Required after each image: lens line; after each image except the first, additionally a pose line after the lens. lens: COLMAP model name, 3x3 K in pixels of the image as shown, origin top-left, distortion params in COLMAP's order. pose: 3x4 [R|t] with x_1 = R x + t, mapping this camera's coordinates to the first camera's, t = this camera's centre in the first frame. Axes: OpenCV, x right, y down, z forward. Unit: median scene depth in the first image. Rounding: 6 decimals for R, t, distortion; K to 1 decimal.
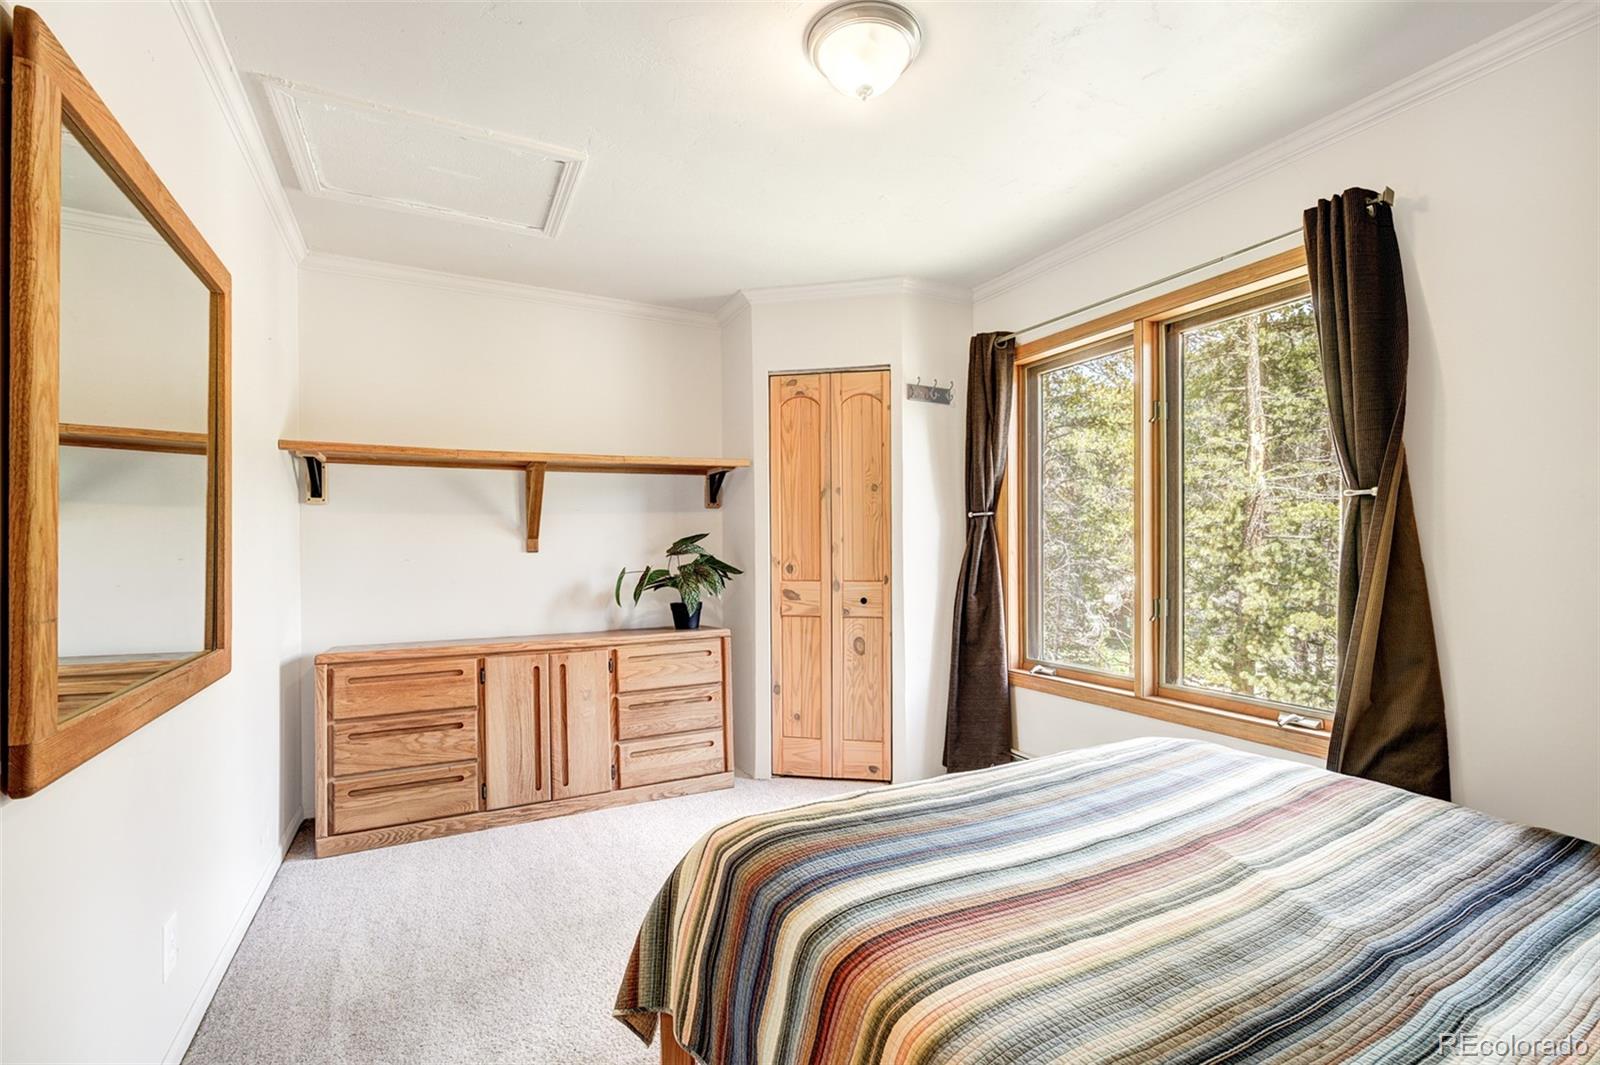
lens RADIAL K [[706.8, 0, 799.4], [0, 706.8, 549.2], [0, 0, 1]] dist [0.000837, 0.000164]
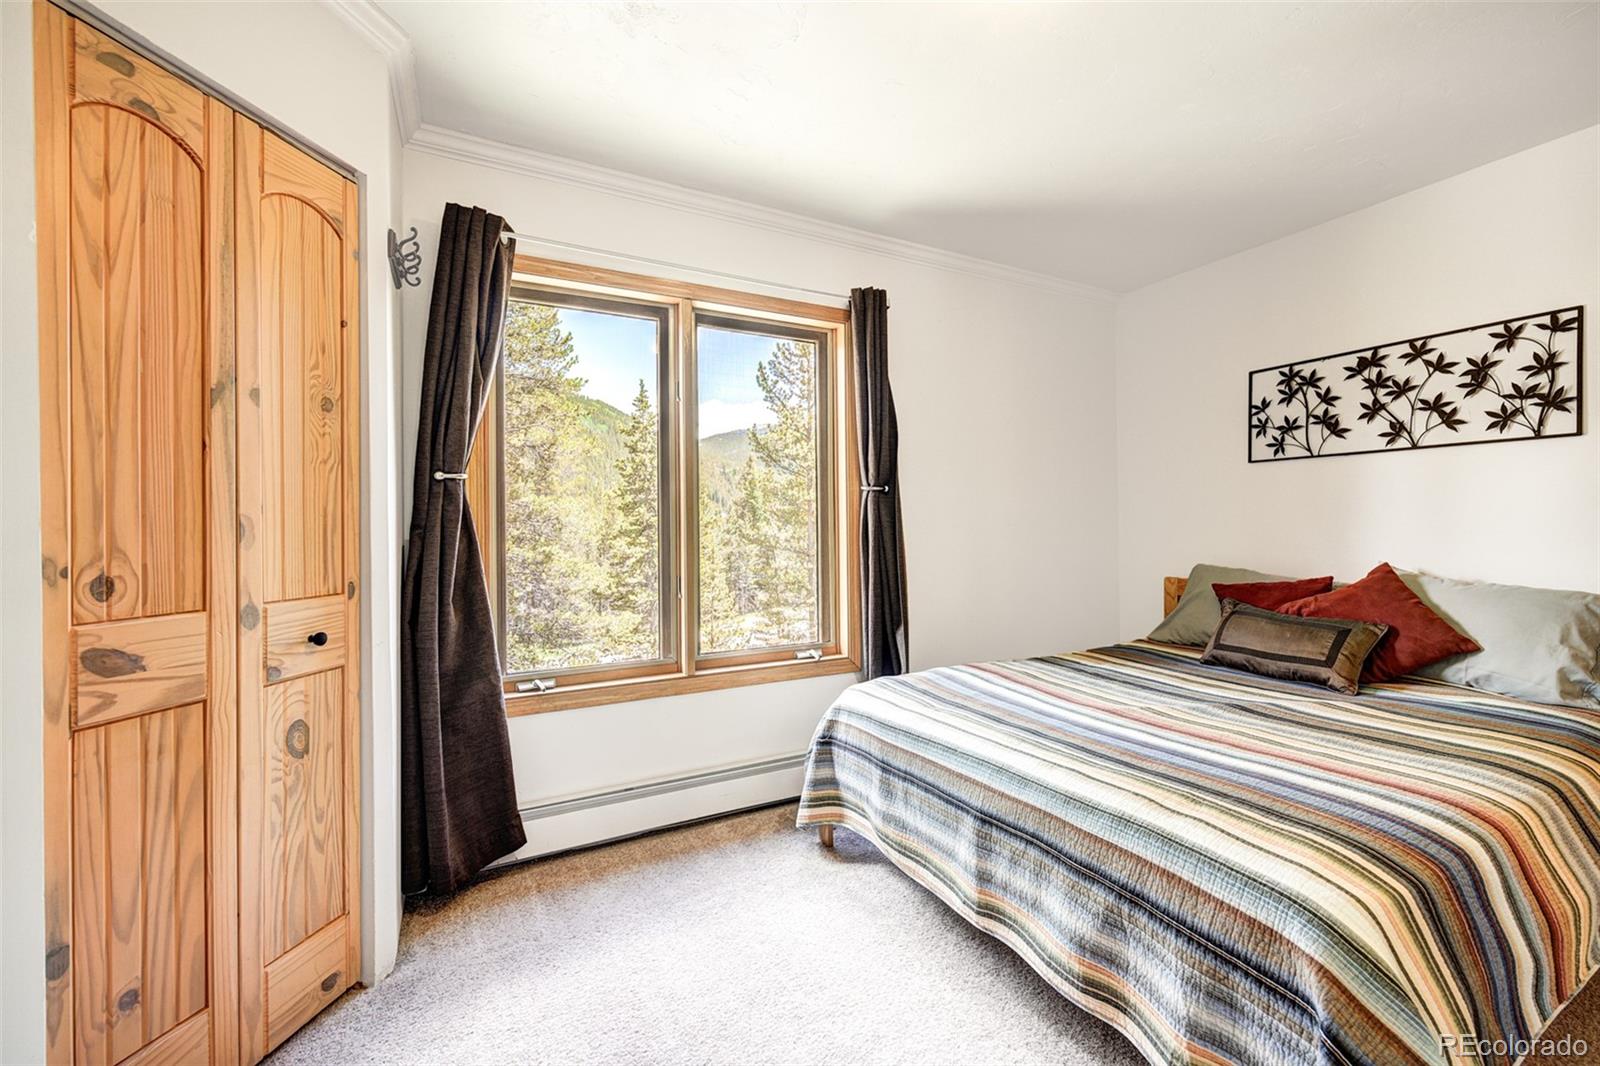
lens RADIAL K [[644.7, 0, 796.6], [0, 644.7, 522.9], [0, 0, 1]] dist [0.001230, -0.000058]
pose [[-0.002785, 0.005571, 0.999981, -0.340487], [0.008178, 0.999951, -0.005548, 0.000079], [-0.999963, 0.008163, -0.002830, 0.673898]]
